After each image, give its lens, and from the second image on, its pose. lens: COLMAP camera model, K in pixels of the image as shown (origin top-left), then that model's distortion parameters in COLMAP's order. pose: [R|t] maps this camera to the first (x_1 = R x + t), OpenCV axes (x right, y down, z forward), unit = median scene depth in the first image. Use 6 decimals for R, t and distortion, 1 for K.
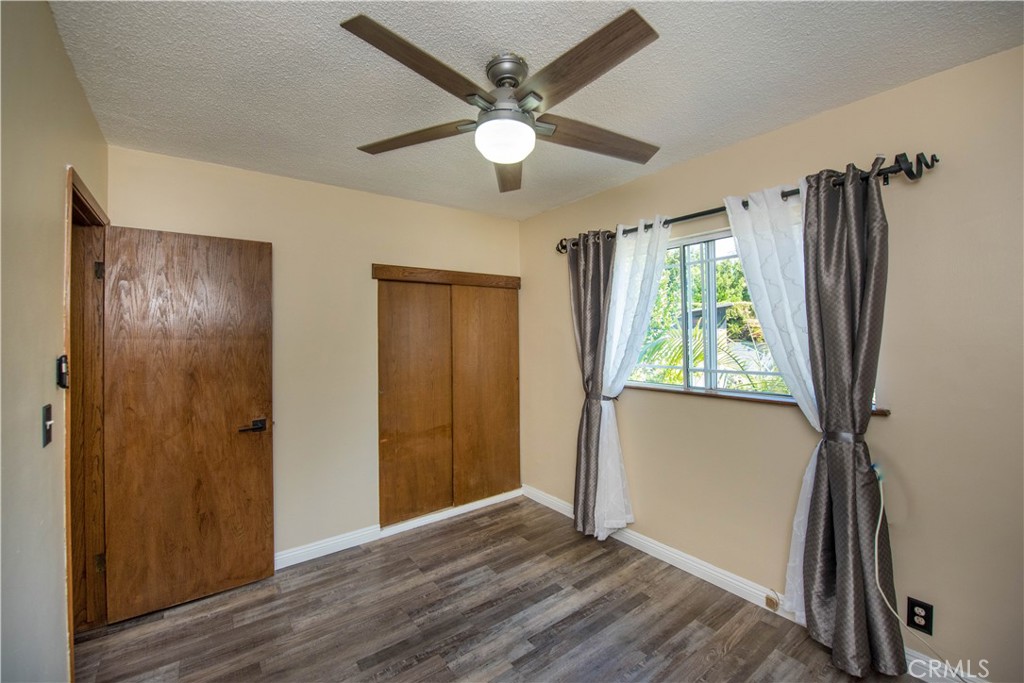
lens RADIAL K [[415.6, 0, 513.8], [0, 415.6, 330.1], [0, 0, 1]] dist [-0.015716, 0.000114]
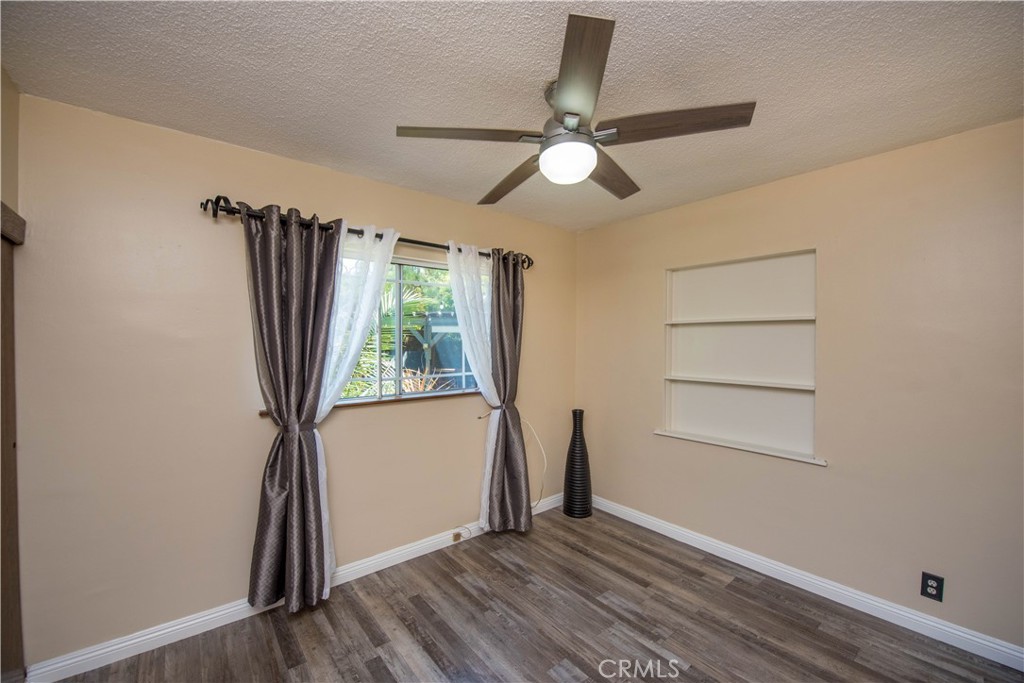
lens RADIAL K [[410.3, 0, 504.8], [0, 410.3, 345.4], [0, 0, 1]] dist [-0.017698, -0.000160]
pose [[-0.025273, 0.003503, 0.999674, -0.752938], [-0.013561, 0.999901, -0.003847, 0.008985], [-0.999589, -0.013654, -0.025223, 0.844235]]
